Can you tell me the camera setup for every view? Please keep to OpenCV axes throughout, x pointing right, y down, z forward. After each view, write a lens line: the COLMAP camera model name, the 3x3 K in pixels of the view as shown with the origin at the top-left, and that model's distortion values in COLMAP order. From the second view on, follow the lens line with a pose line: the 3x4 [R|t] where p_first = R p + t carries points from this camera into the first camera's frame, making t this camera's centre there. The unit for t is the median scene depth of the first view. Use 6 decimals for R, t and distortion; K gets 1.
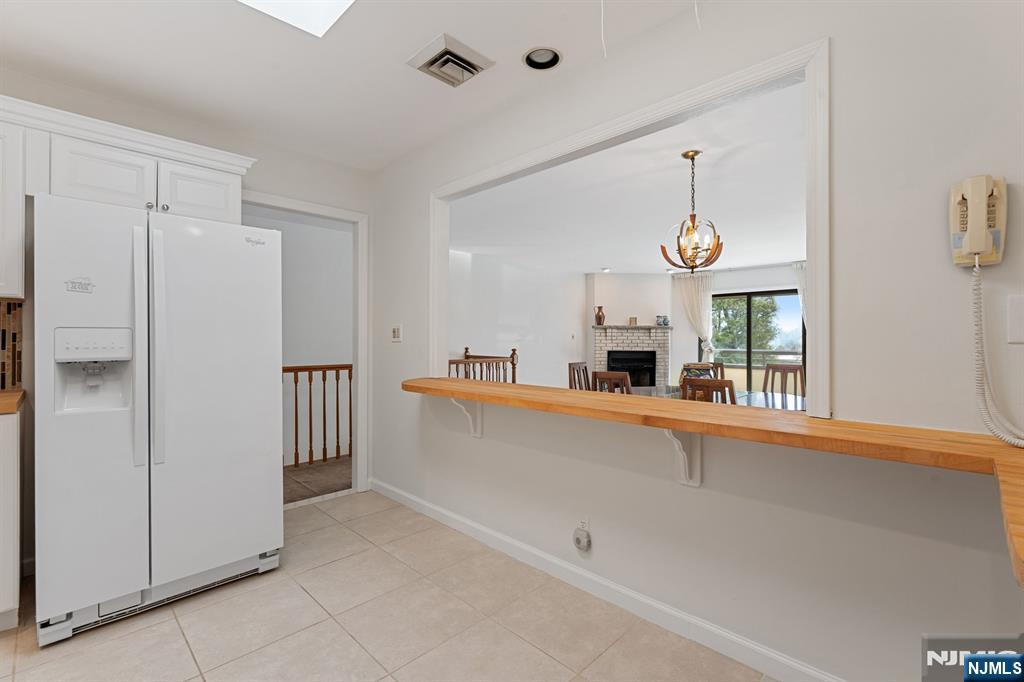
lens RADIAL K [[464.3, 0, 512.0], [0, 464.3, 341.0], [0, 0, 1]] dist [0.017267, -0.000060]
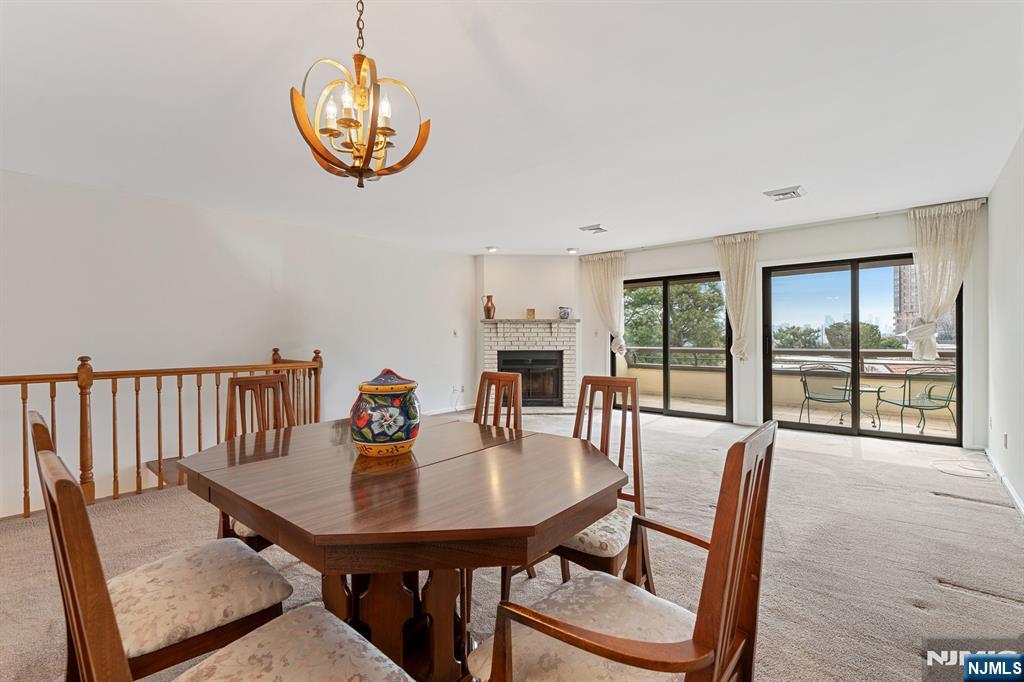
lens RADIAL K [[459.4, 0, 507.8], [0, 459.4, 338.5], [0, 0, 1]] dist [-0.000056, 0.000142]
pose [[0.999178, -0.005363, 0.040189, 0.189169], [0.005410, 0.999985, -0.001047, 0.000927], [-0.040182, 0.001263, 0.999192, 0.203356]]
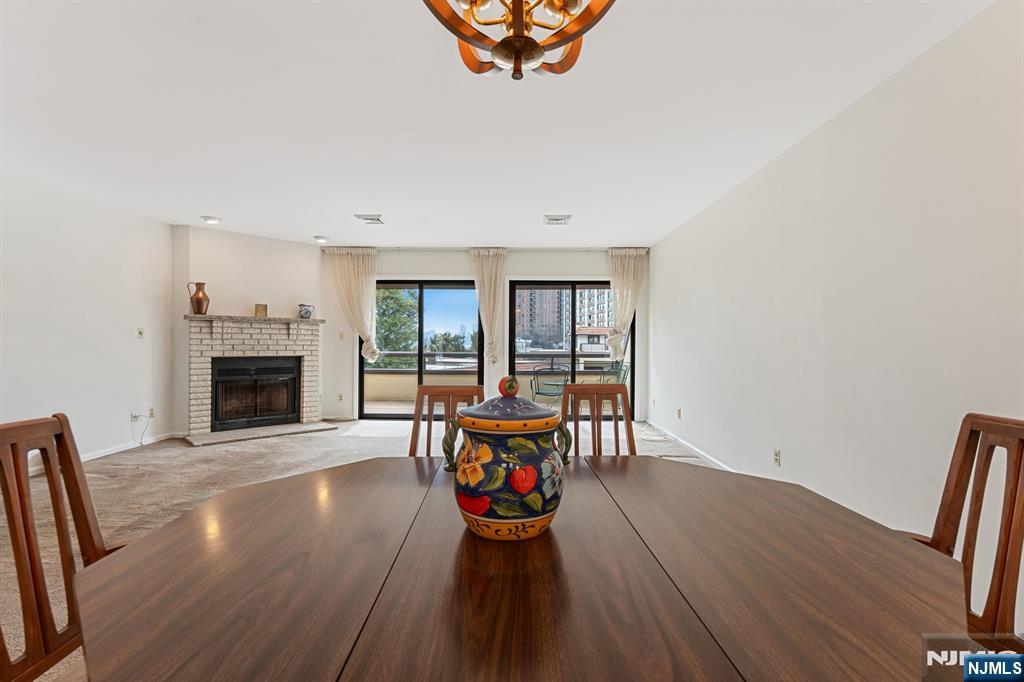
lens RADIAL K [[451.5, 0, 509.7], [0, 451.5, 340.3], [0, 0, 1]] dist [0.000330, 0.000156]
pose [[0.725924, 0.005169, 0.687756, 0.080708], [-0.002533, 0.999985, -0.004842, 0.000840], [-0.687770, 0.001772, 0.725926, 0.310342]]
